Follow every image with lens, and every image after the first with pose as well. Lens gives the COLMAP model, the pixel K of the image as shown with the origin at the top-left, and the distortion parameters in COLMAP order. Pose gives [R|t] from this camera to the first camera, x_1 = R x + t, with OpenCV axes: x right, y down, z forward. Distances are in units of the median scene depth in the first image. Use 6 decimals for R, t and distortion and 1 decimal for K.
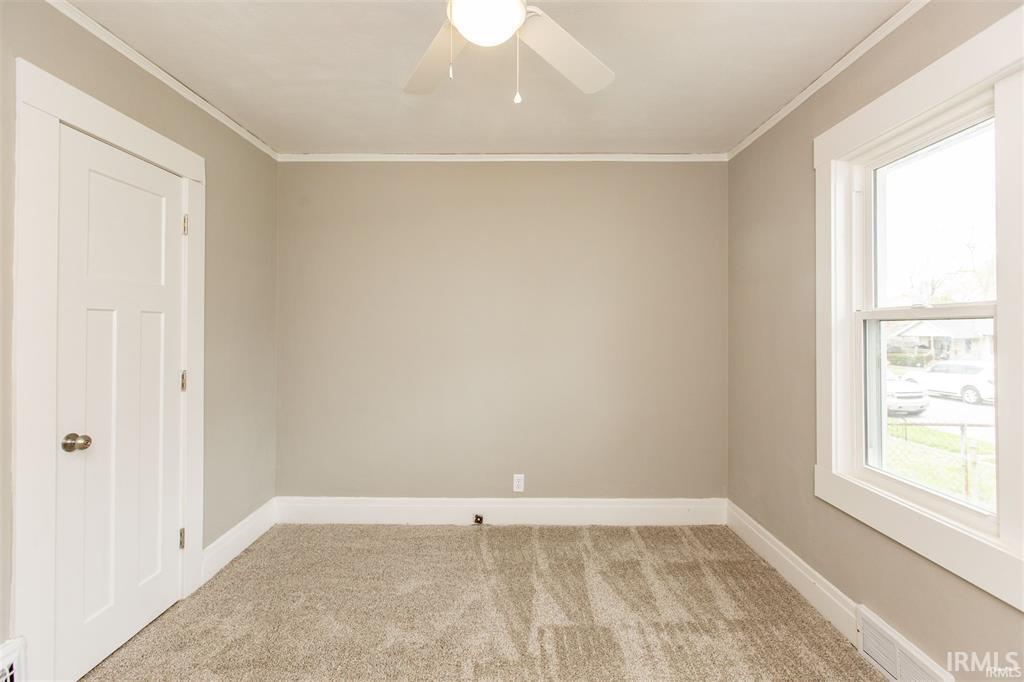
lens RADIAL K [[467.2, 0, 519.5], [0, 467.2, 325.2], [0, 0, 1]] dist [0.004972, -0.000357]
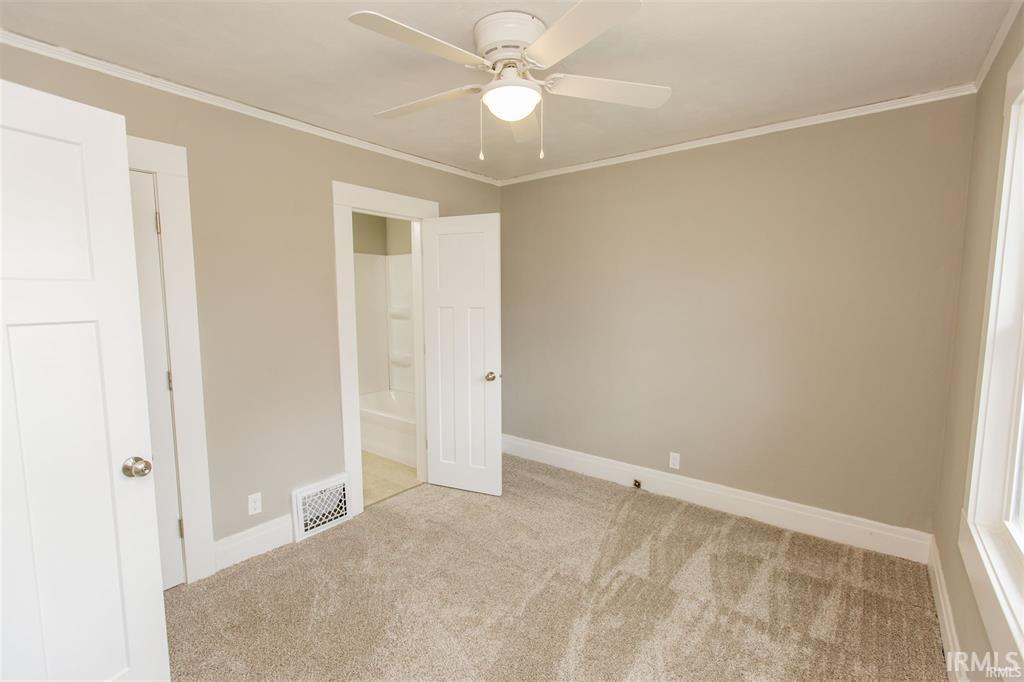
lens RADIAL K [[467.2, 0, 513.9], [0, 467.2, 342.7], [0, 0, 1]] dist [0.004972, -0.000357]
pose [[0.786110, 0.056827, -0.615469, 0.435583], [0.010554, 0.994385, 0.105294, -0.061463], [0.617996, -0.089268, 0.781096, -0.056025]]
